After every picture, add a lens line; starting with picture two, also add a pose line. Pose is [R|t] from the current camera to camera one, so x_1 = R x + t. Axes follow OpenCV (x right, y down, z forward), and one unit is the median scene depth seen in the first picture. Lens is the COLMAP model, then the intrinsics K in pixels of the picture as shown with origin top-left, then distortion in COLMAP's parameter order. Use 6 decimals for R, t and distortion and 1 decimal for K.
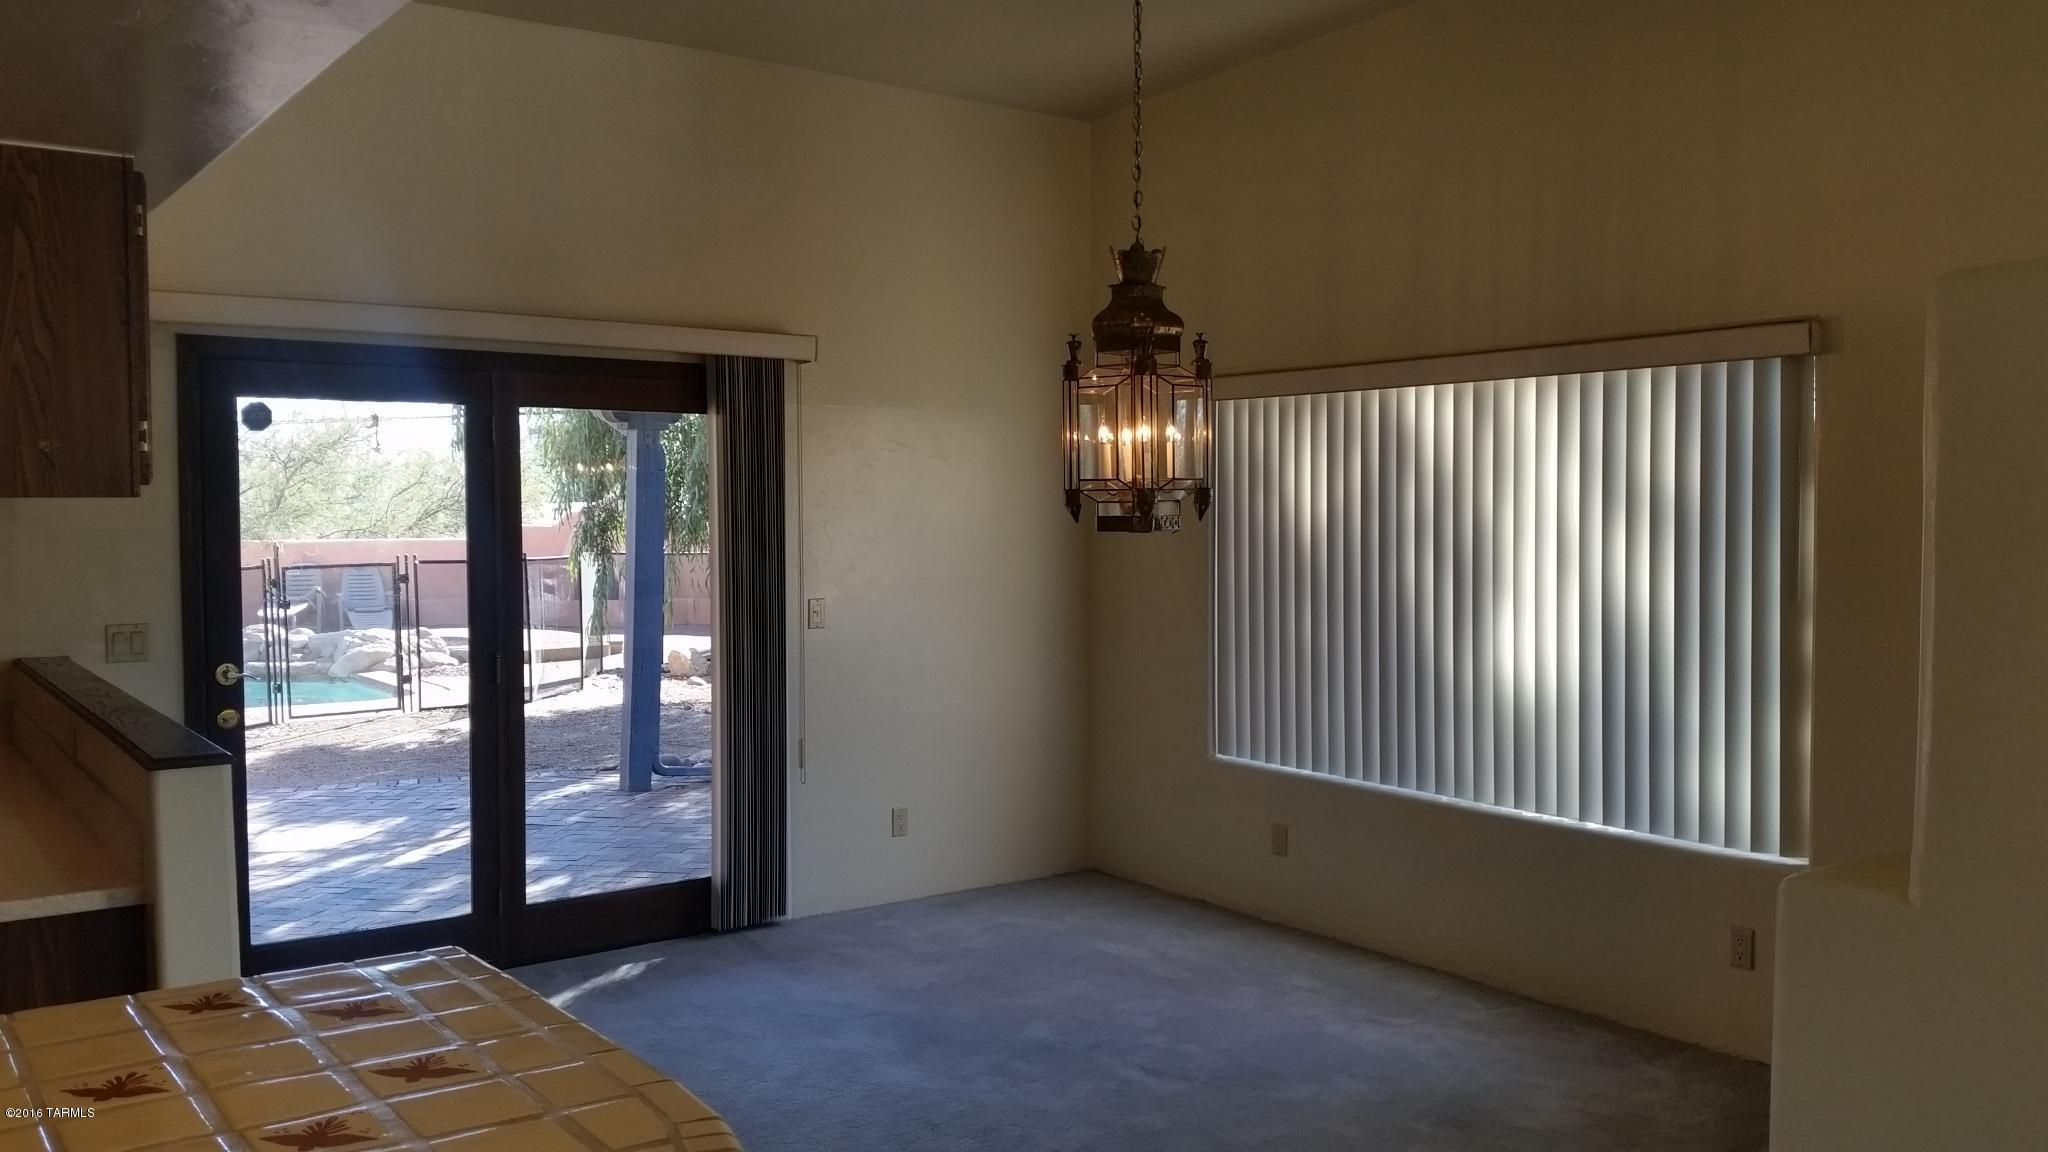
lens RADIAL K [[1651.7, 0, 1045.7], [0, 1651.7, 580.1], [0, 0, 1]] dist [0.160152, -0.345868]
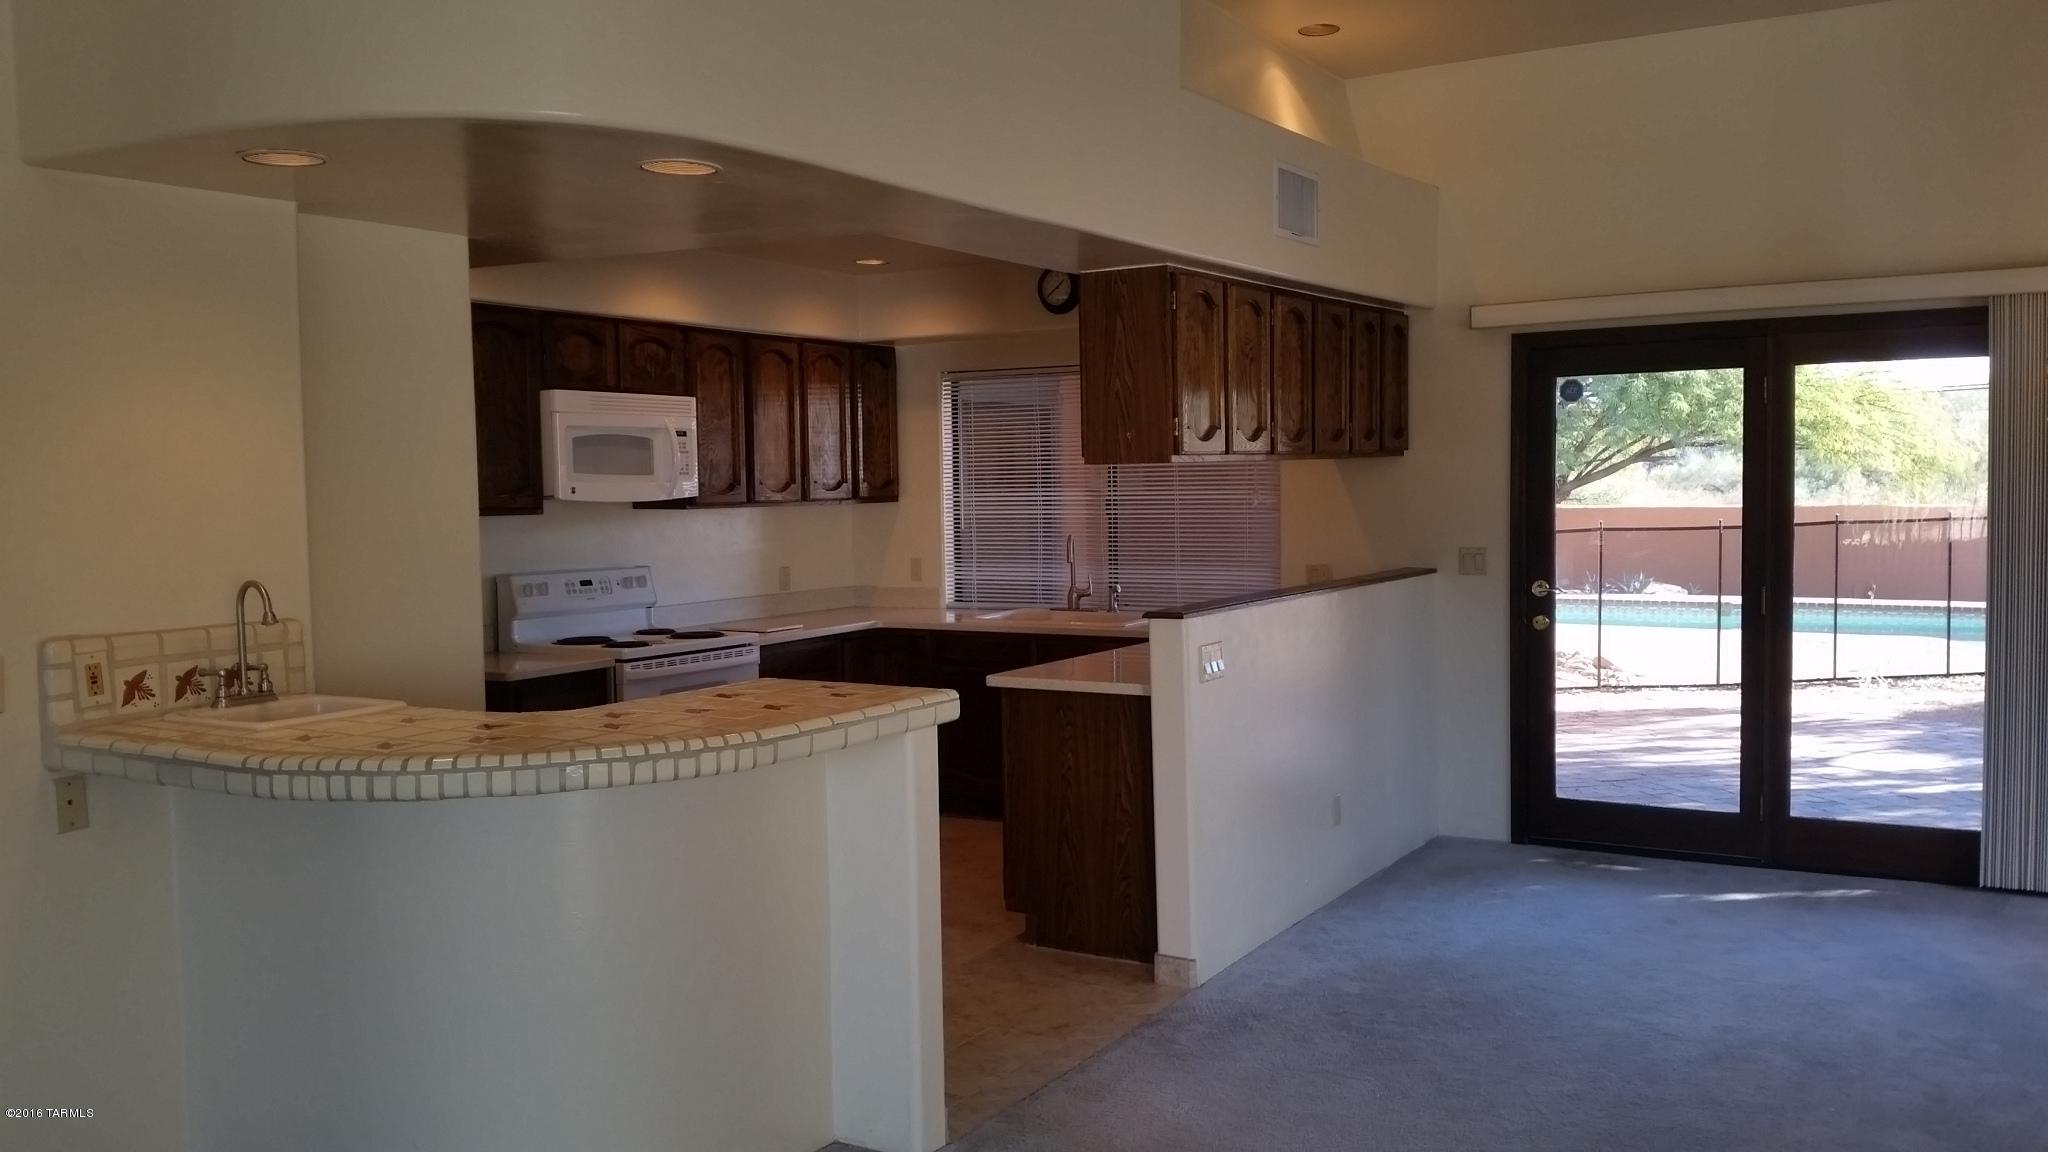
lens RADIAL K [[1651.7, 0, 1045.7], [0, 1651.7, 580.1], [0, 0, 1]] dist [0.160152, -0.345868]
pose [[0.383150, 0.053655, -0.922127, 0.578957], [-0.022916, 0.998556, 0.048580, -0.005253], [0.923402, 0.002518, 0.383826, 0.133425]]
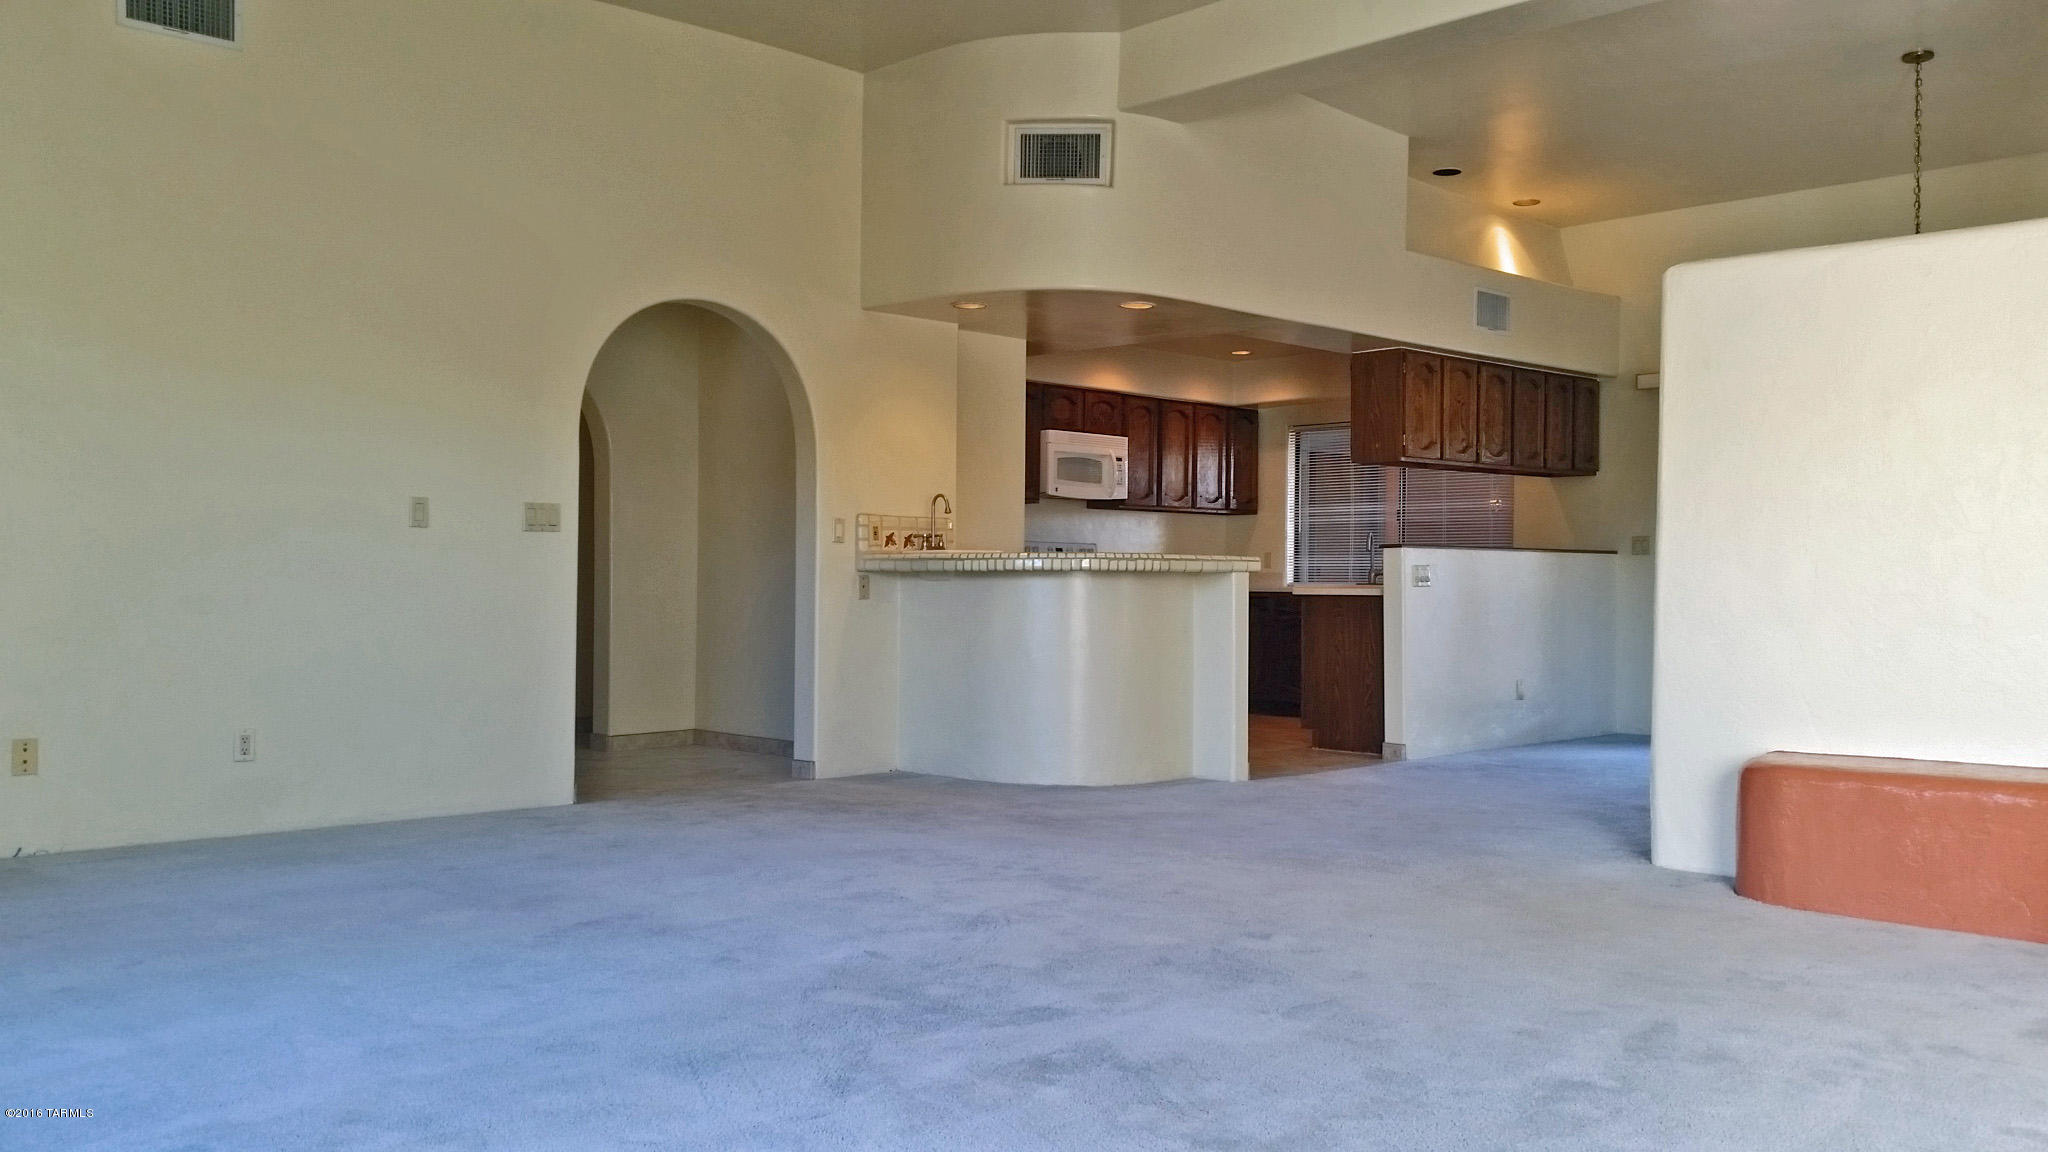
lens RADIAL K [[1651.7, 0, 1045.7], [0, 1651.7, 580.1], [0, 0, 1]] dist [0.160152, -0.345868]
pose [[0.151350, 0.003454, -0.988474, 1.346911], [-0.047173, 0.998880, -0.003733, 0.119722], [0.987354, 0.047195, 0.151343, -0.037393]]
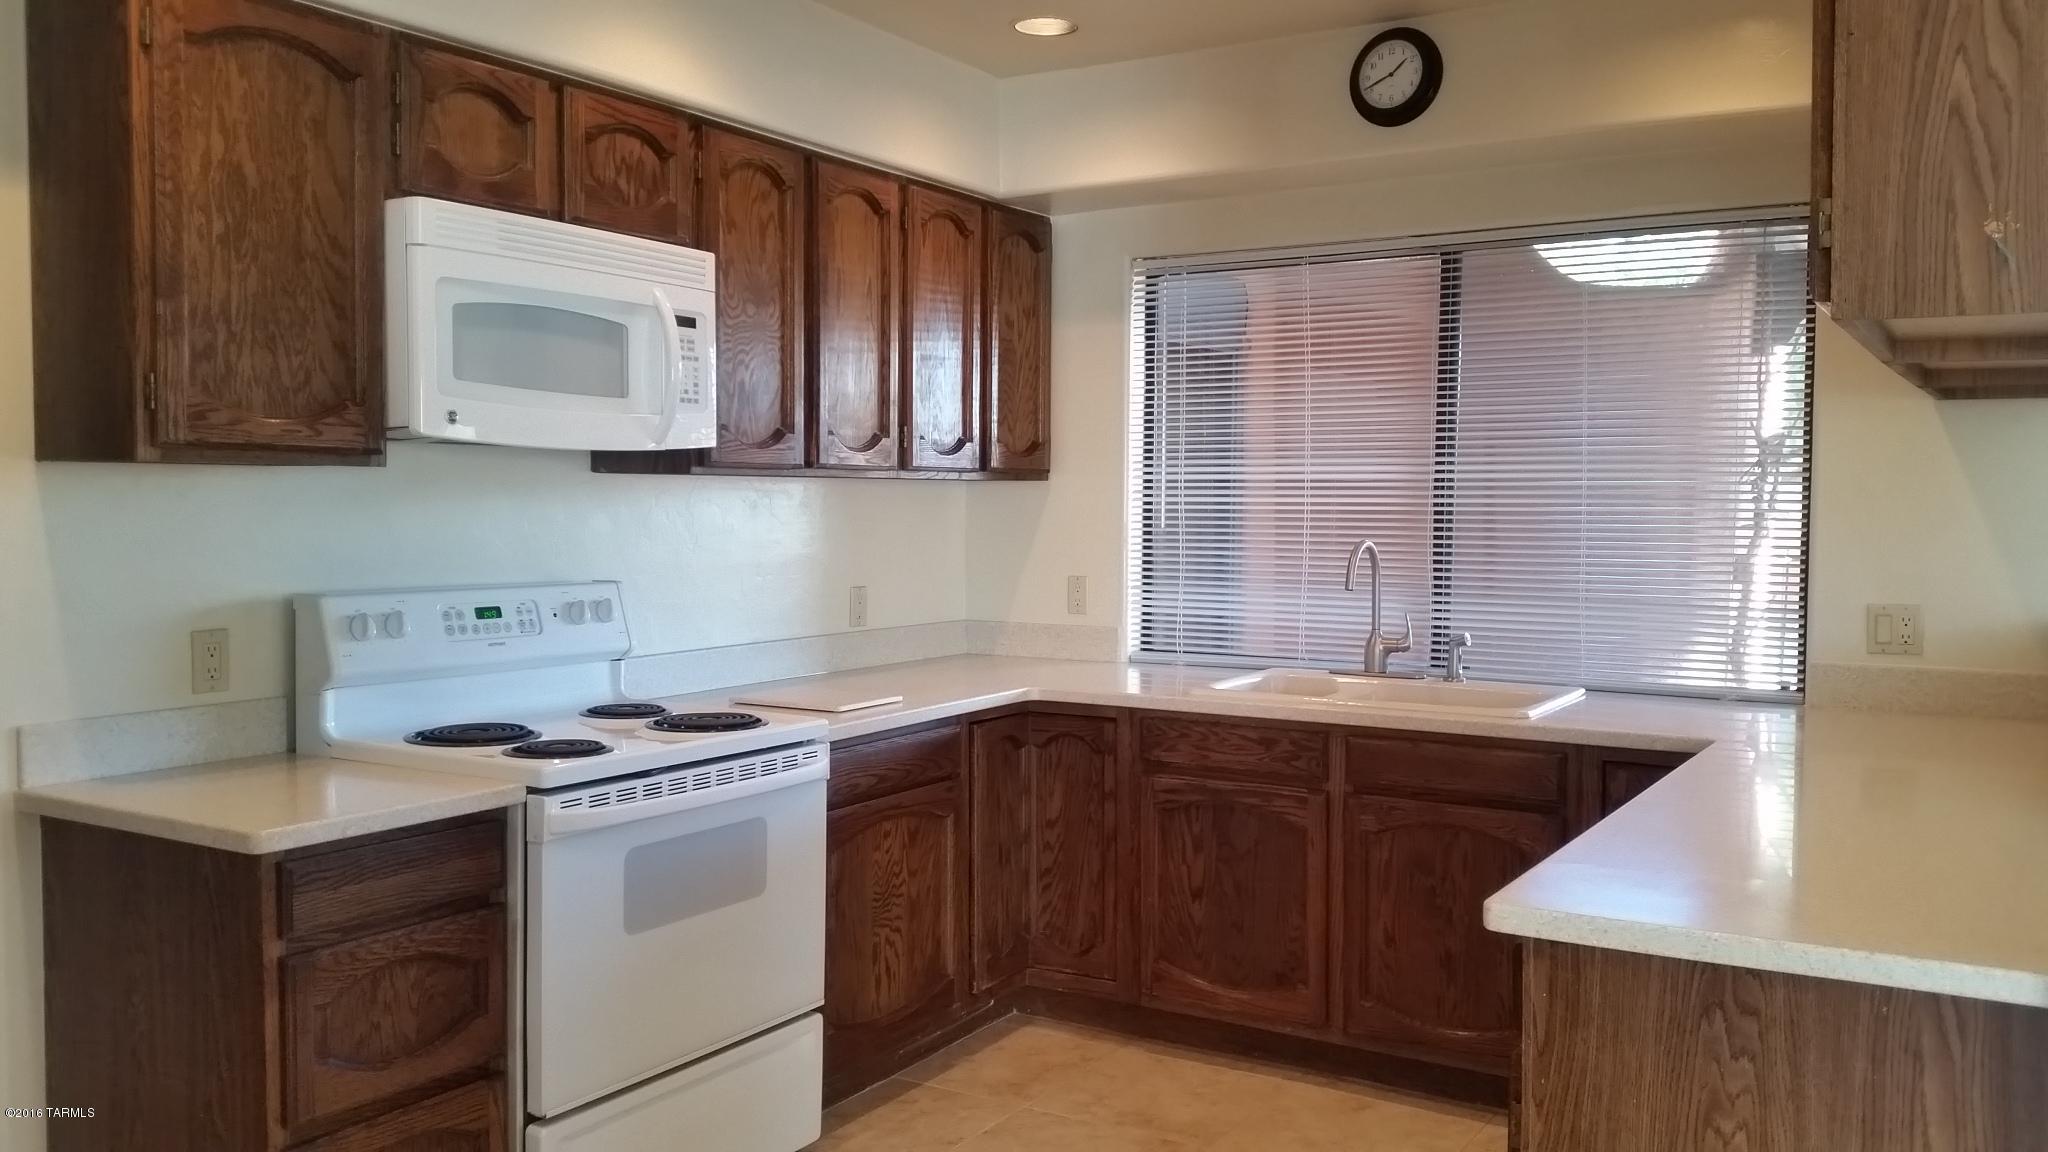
lens RADIAL K [[1651.7, 0, 1045.7], [0, 1651.7, 580.1], [0, 0, 1]] dist [0.160152, -0.345868]
pose [[0.379657, 0.051460, -0.923695, -0.091448], [-0.044244, 0.998319, 0.037432, 0.022511], [0.924069, 0.026656, 0.381295, 0.256909]]
